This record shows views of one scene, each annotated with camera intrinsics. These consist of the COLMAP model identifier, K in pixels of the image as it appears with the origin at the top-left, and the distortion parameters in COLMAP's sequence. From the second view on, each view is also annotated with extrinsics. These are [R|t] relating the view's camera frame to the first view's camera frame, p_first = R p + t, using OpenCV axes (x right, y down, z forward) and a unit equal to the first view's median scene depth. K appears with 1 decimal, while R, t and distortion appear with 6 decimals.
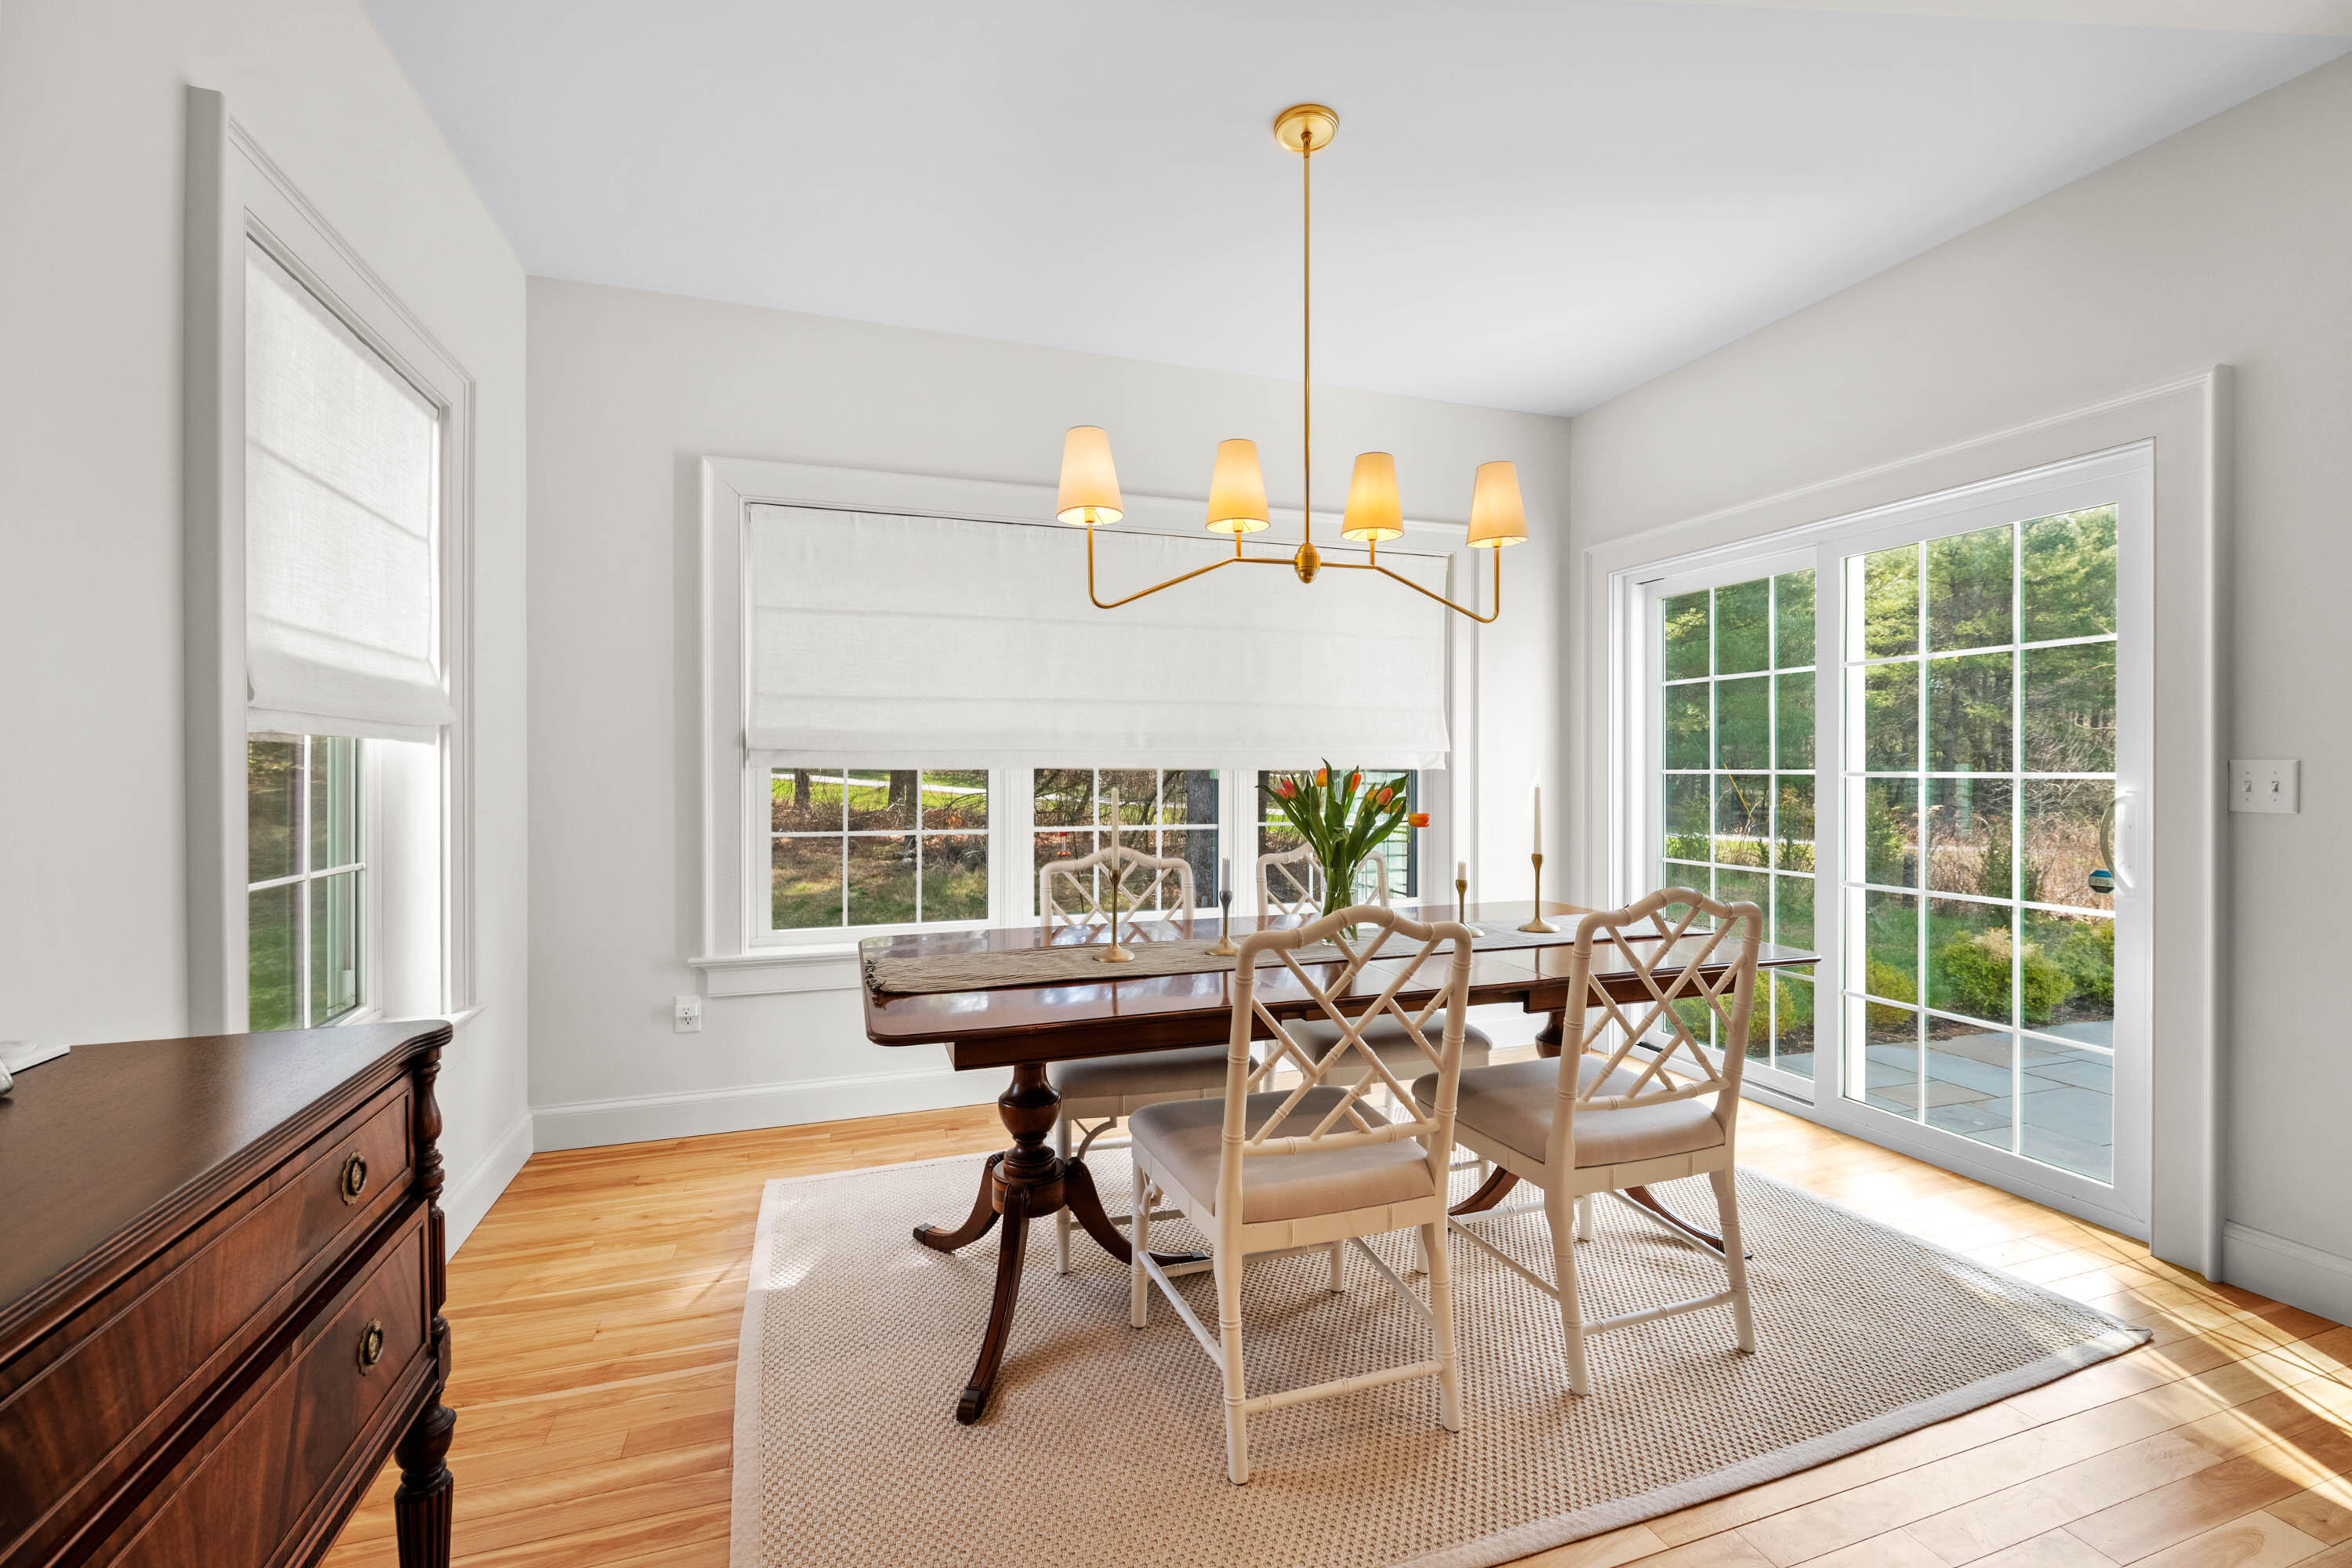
lens RADIAL K [[1000.5, 0, 1175.4], [0, 1000.5, 781.3], [0, 0, 1]] dist [0.000765, -0.000135]
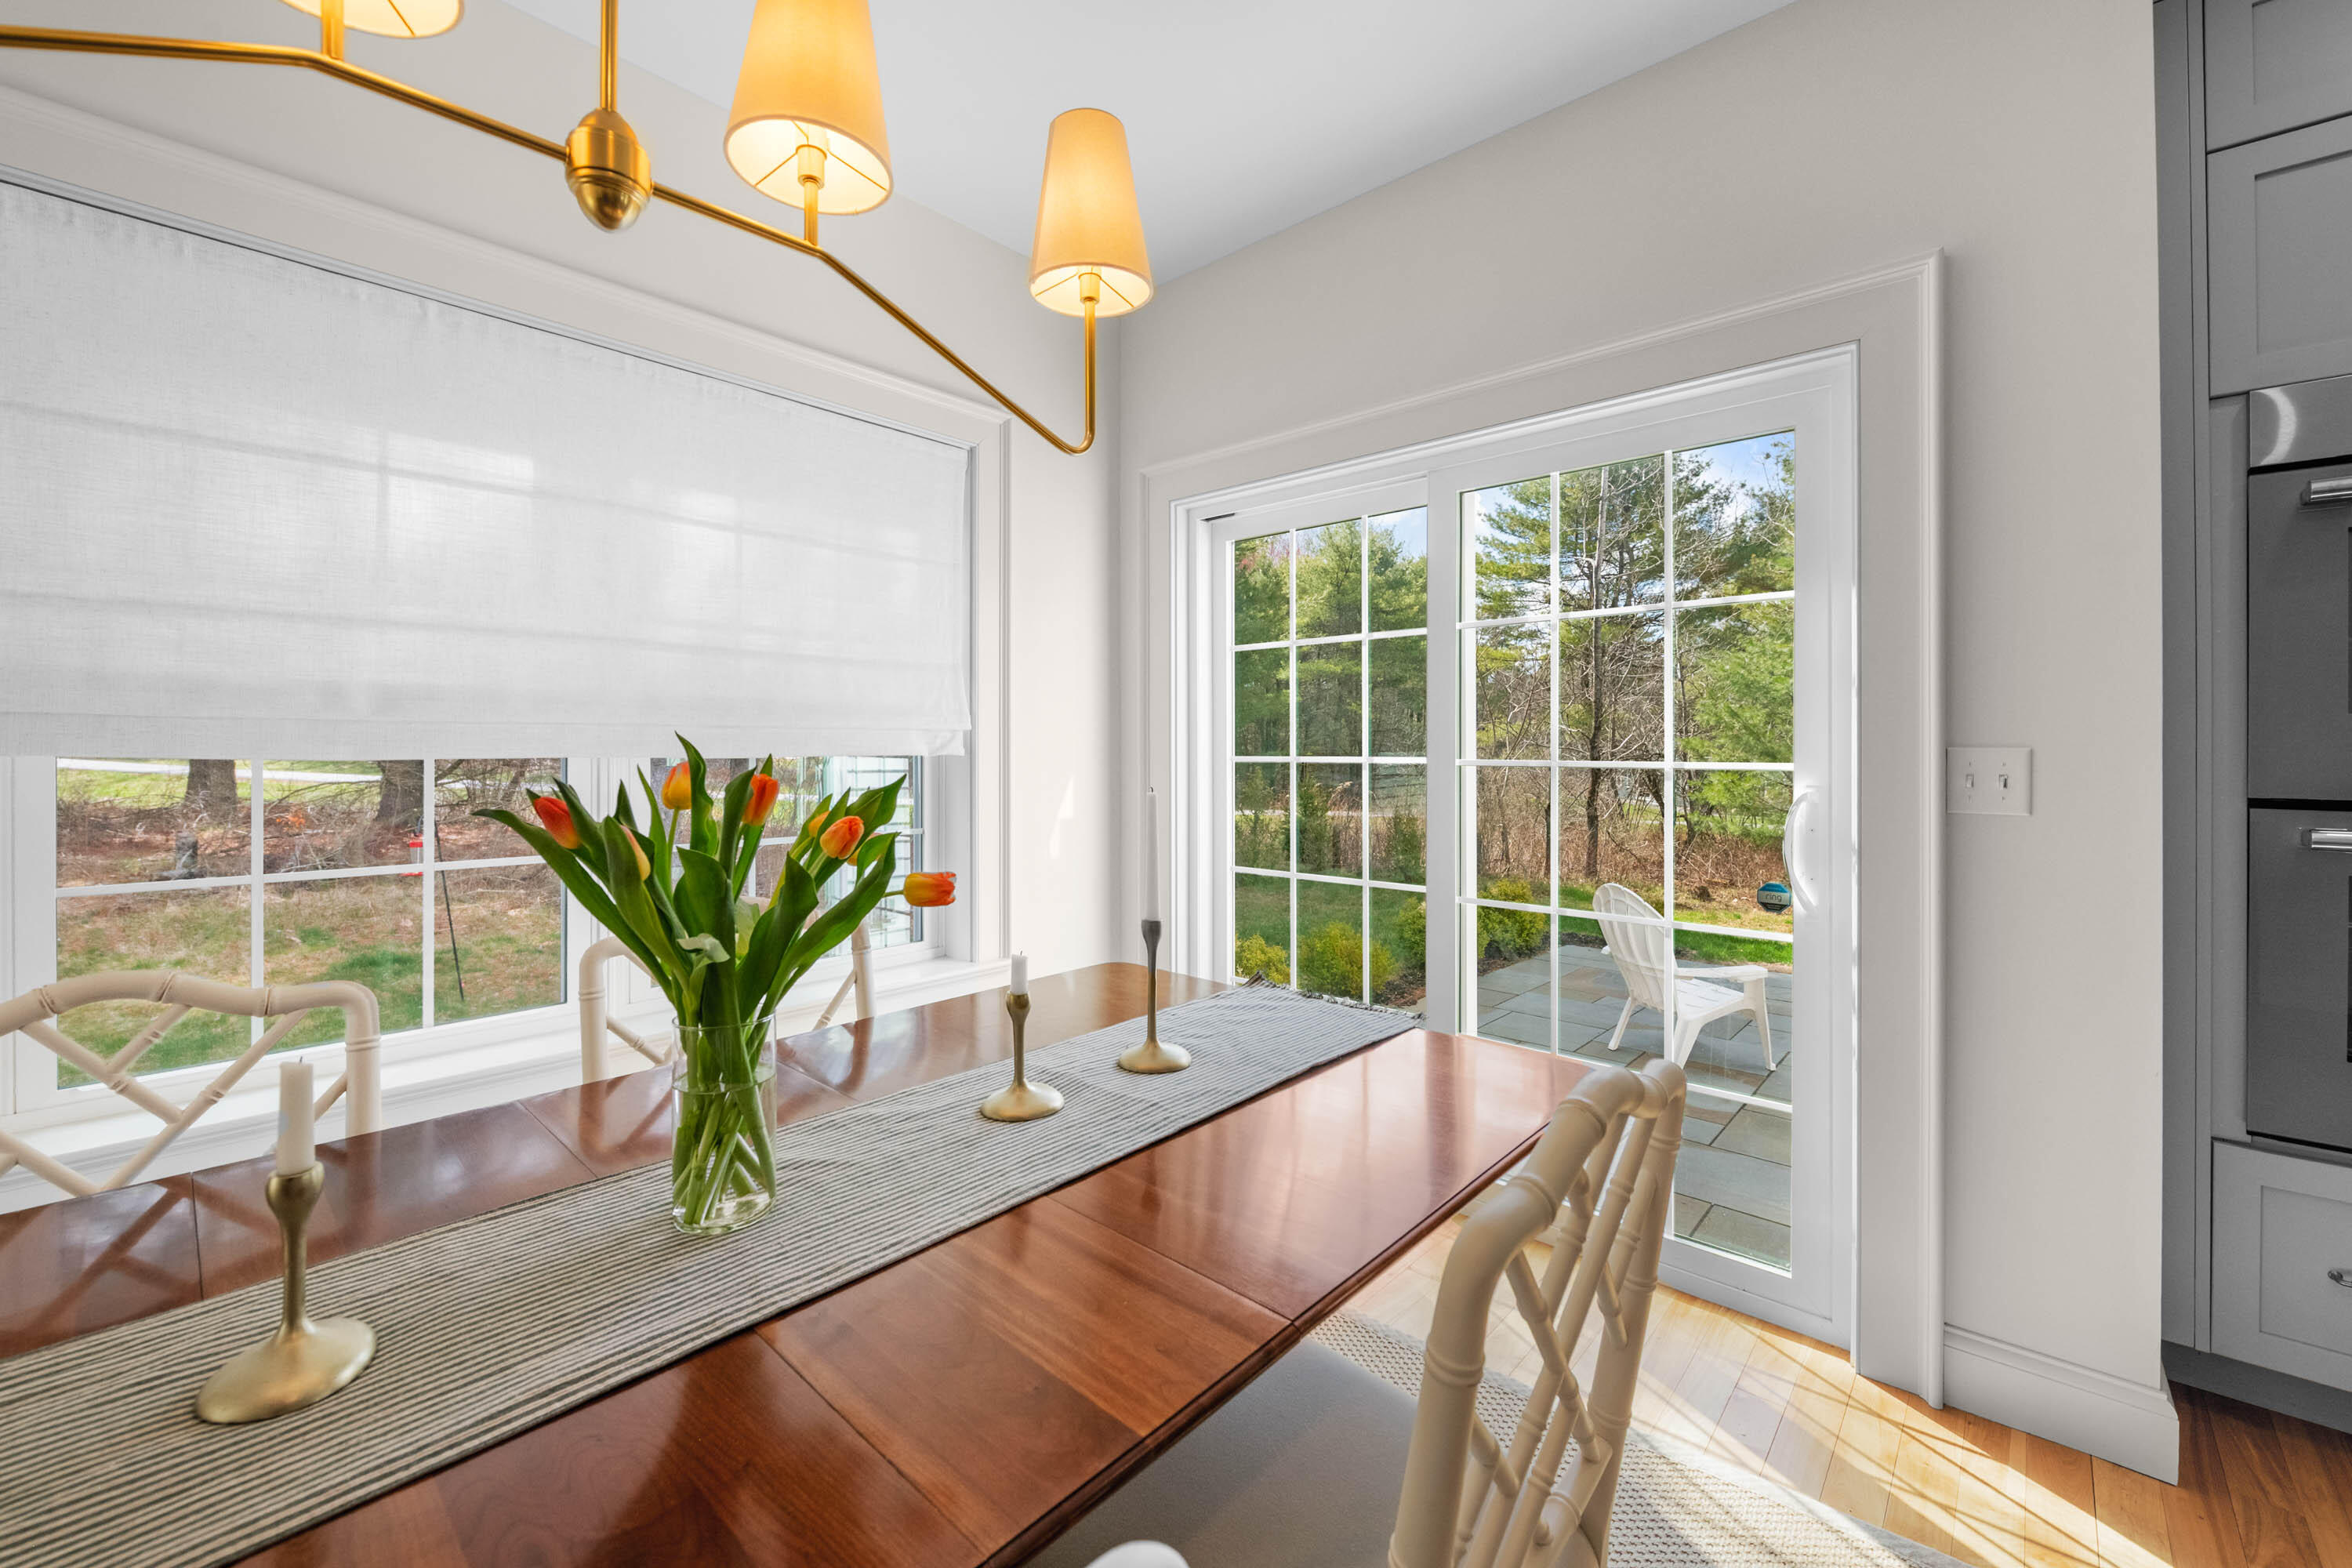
lens RADIAL K [[948.7, 0, 1173.6], [0, 948.7, 749.4], [0, 0, 1]] dist [-0.003406, -0.000233]
pose [[0.878867, 0.002501, 0.477061, 0.137208], [0.003548, 0.999924, -0.011779, -0.012500], [-0.477054, 0.012045, 0.878791, 0.576629]]
